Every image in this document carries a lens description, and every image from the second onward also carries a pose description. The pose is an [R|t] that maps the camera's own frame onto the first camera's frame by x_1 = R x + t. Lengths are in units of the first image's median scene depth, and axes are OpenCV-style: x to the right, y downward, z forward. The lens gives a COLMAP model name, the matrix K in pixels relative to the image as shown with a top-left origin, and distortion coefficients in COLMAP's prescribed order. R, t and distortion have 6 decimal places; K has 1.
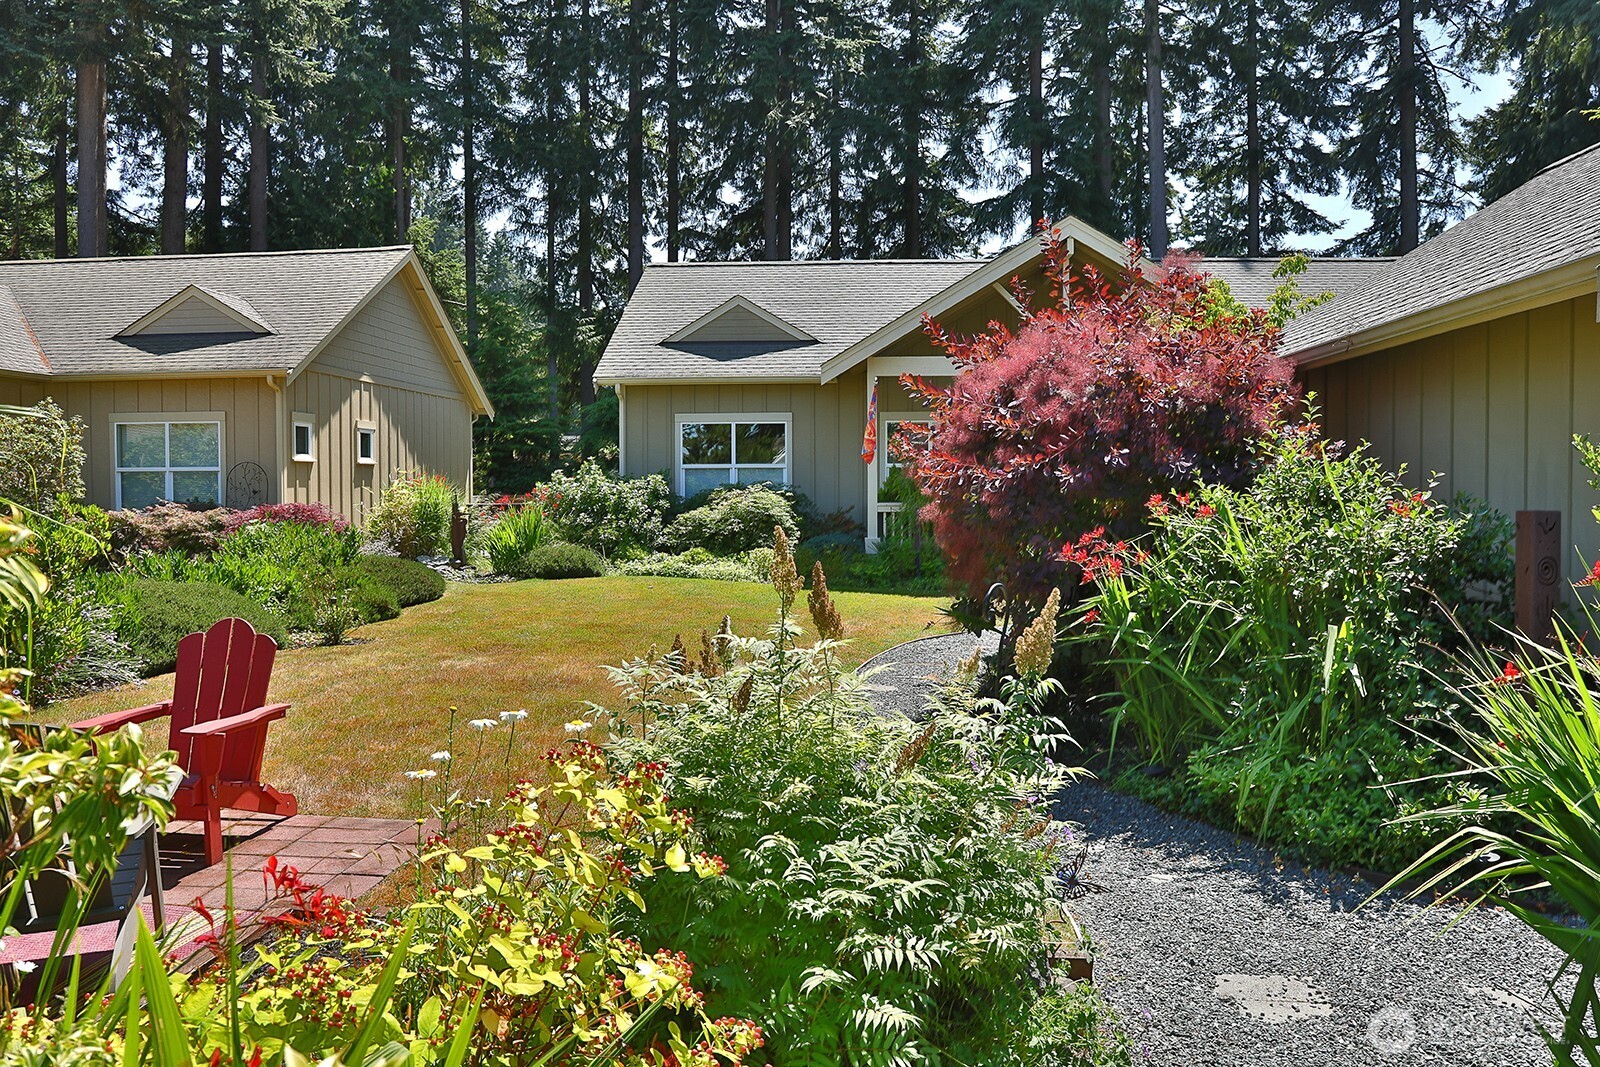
lens RADIAL K [[1163.5, 0, 795.5], [0, 1163.5, 507.2], [0, 0, 1]] dist [-0.004888, -0.000666]
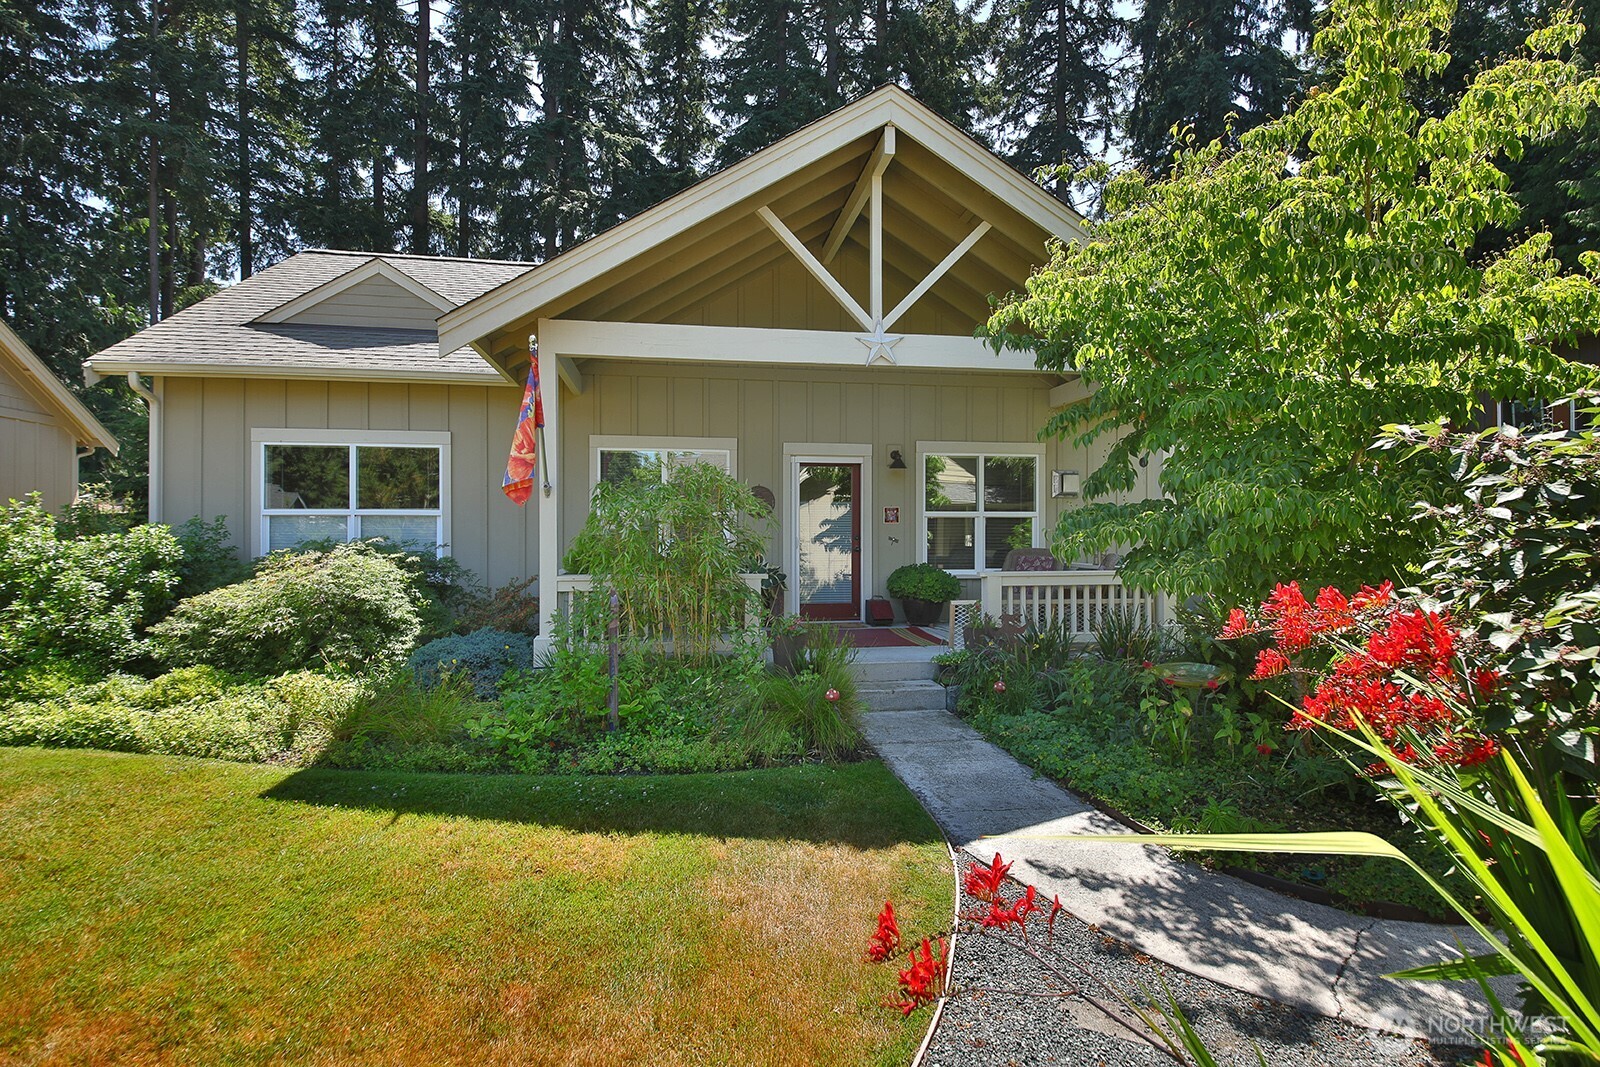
lens RADIAL K [[765.6, 0, 800.0], [0, 765.6, 533.5], [0, 0, 1]] dist [-0.001176, -0.000122]
pose [[0.970748, 0.005059, 0.240045, 0.091440], [-0.000102, 0.999787, -0.020655, -0.016495], [-0.240099, 0.020026, 0.970542, 0.578579]]
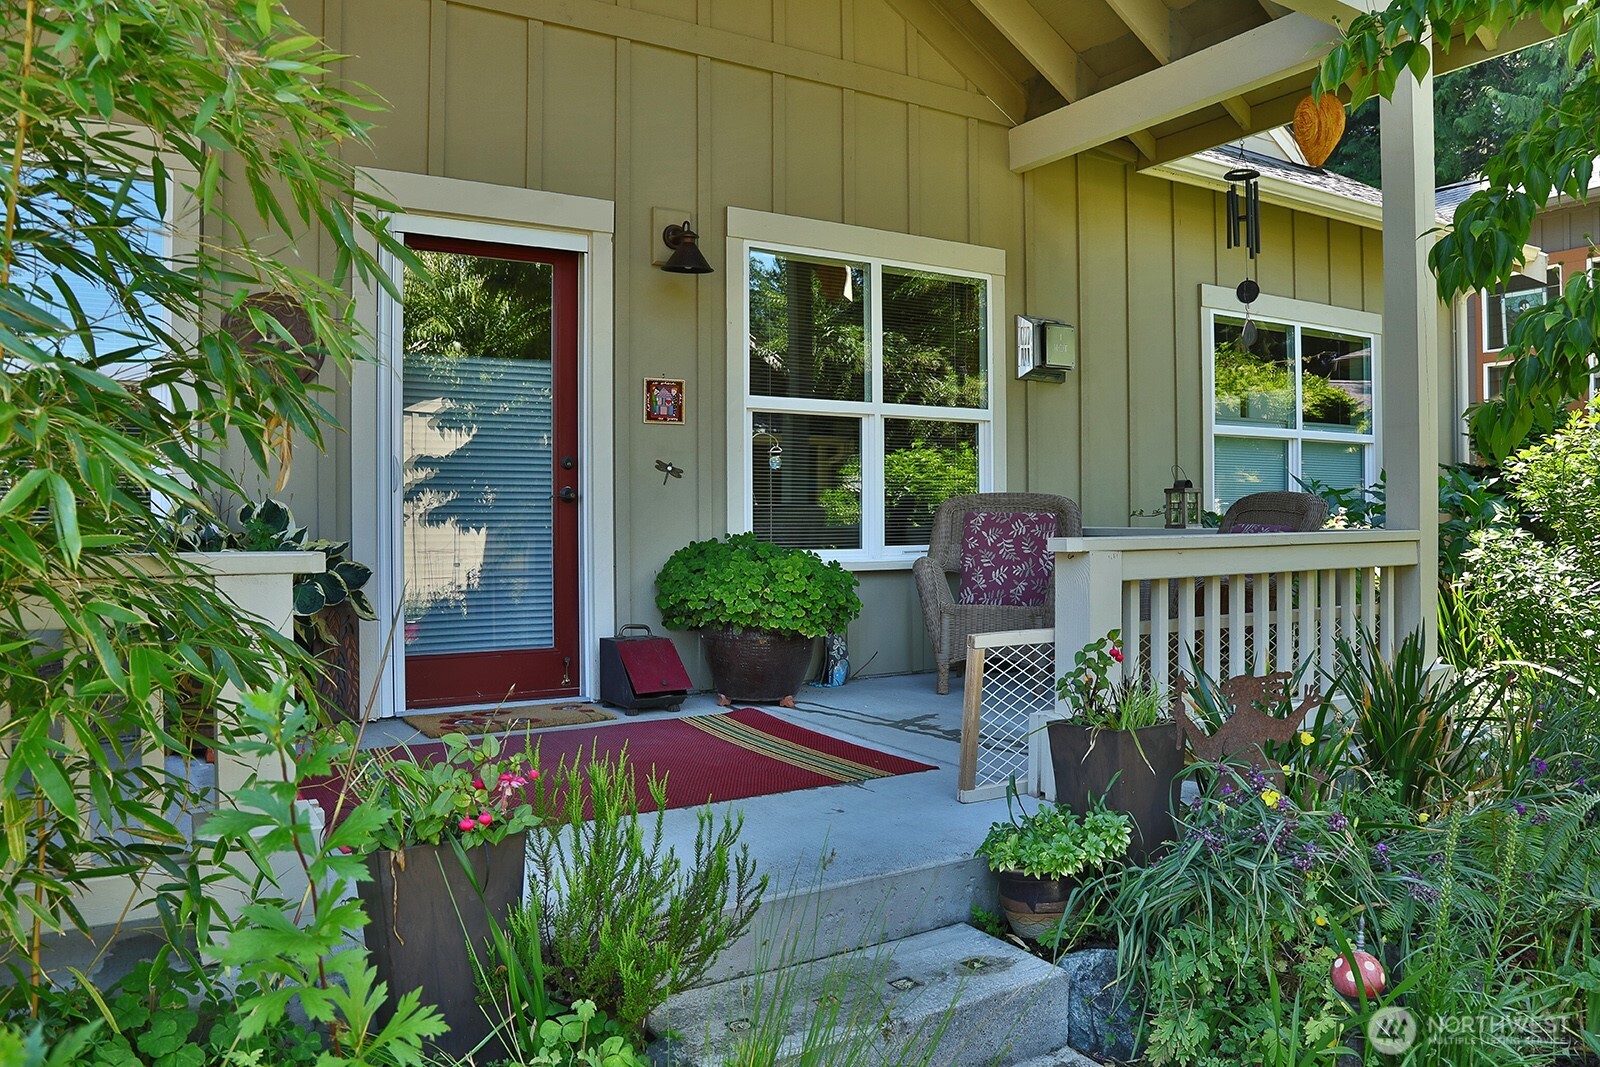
lens RADIAL K [[1163.5, 0, 795.5], [0, 1163.5, 507.2], [0, 0, 1]] dist [-0.004888, -0.000666]
pose [[0.809440, 0.007725, 0.587152, 0.135271], [0.013666, 0.999395, -0.031988, -0.003612], [-0.587044, 0.033916, 0.808845, 0.824360]]
